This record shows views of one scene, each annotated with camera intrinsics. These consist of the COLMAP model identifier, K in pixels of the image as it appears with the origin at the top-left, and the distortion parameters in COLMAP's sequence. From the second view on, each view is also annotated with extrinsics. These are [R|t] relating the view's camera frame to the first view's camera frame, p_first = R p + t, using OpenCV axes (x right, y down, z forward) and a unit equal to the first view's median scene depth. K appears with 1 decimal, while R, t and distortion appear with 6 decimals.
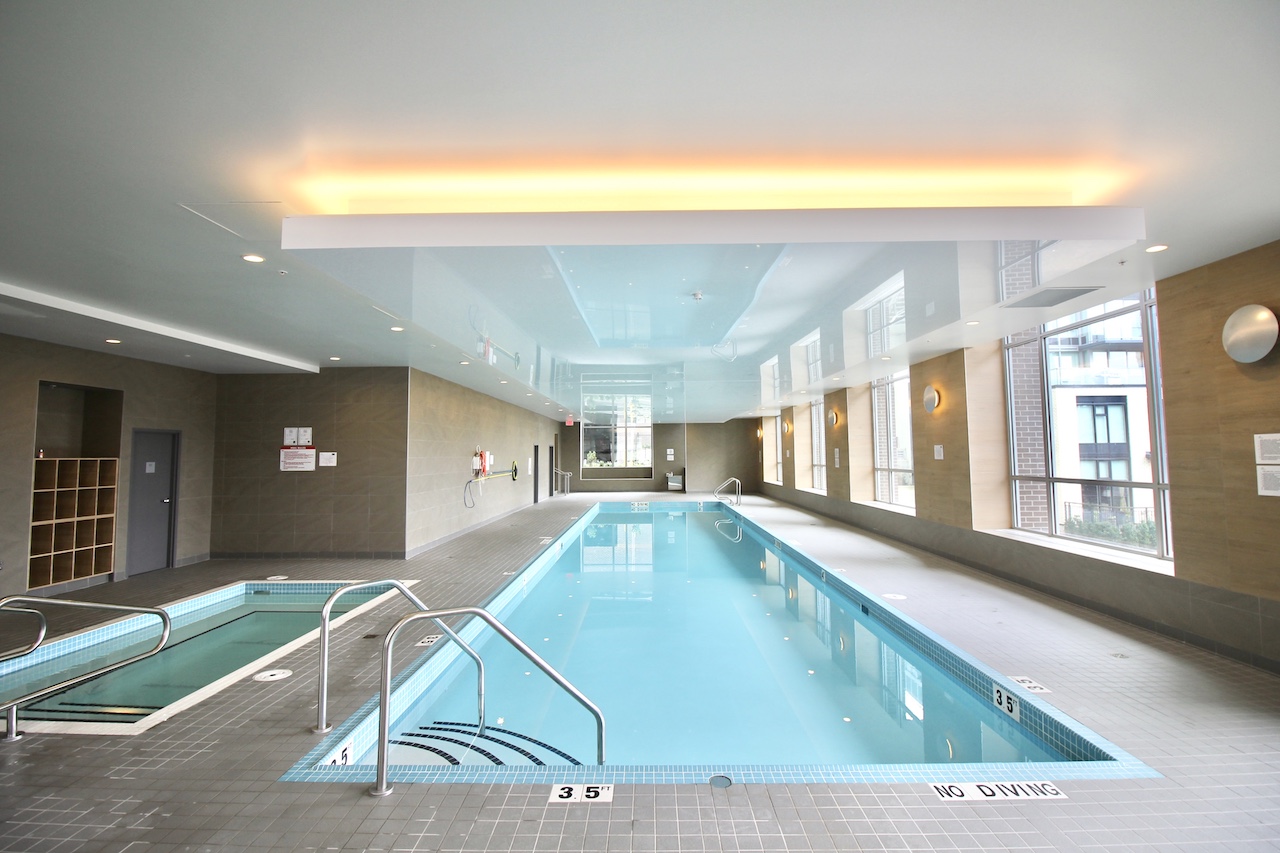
lens RADIAL K [[603.2, 0, 666.5], [0, 603.2, 410.0], [0, 0, 1]] dist [-0.003651, -0.010154]
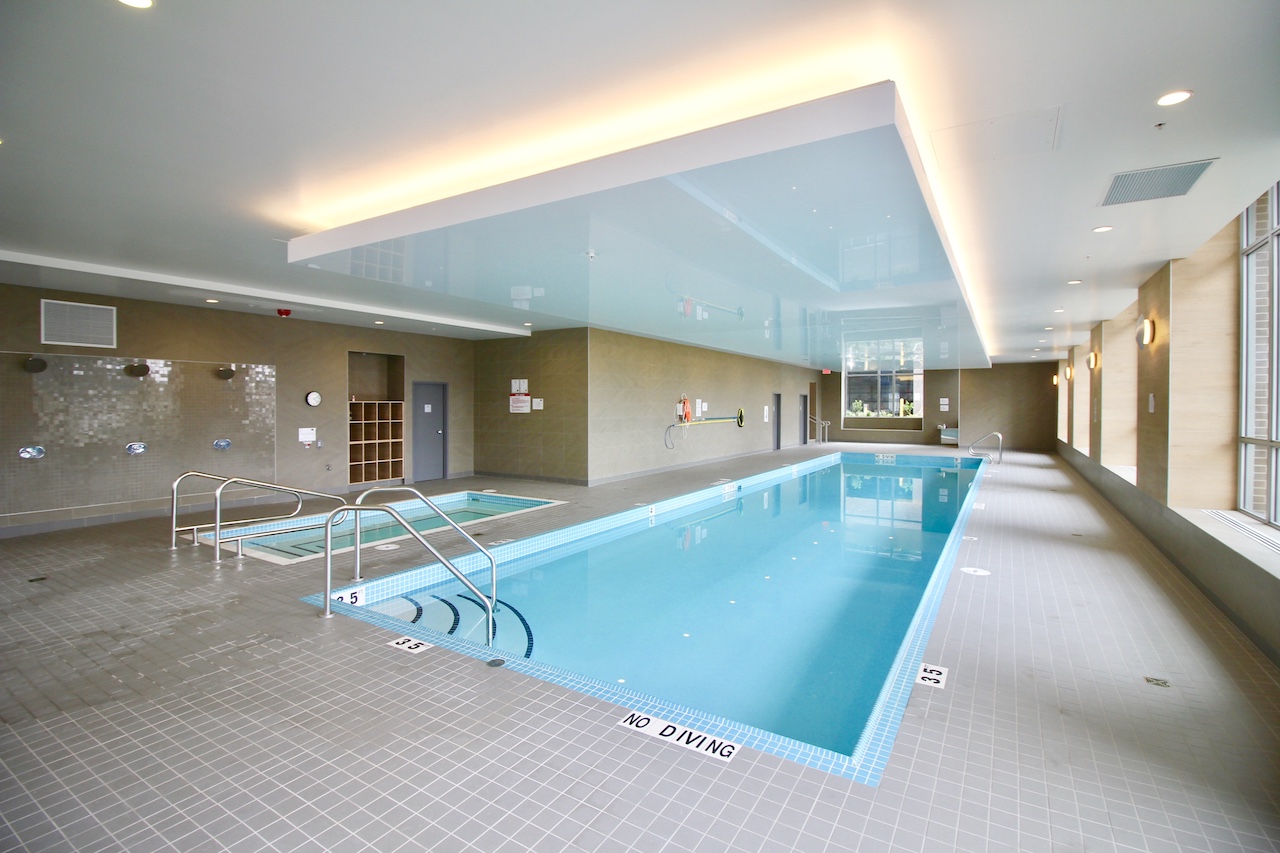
lens RADIAL K [[603.2, 0, 666.5], [0, 603.2, 410.0], [0, 0, 1]] dist [-0.003651, -0.010154]
pose [[0.855896, 0.015411, -0.516918, 0.329188], [0.028022, 0.996705, 0.076113, 0.005137], [0.516388, -0.079630, 0.852644, 0.054372]]
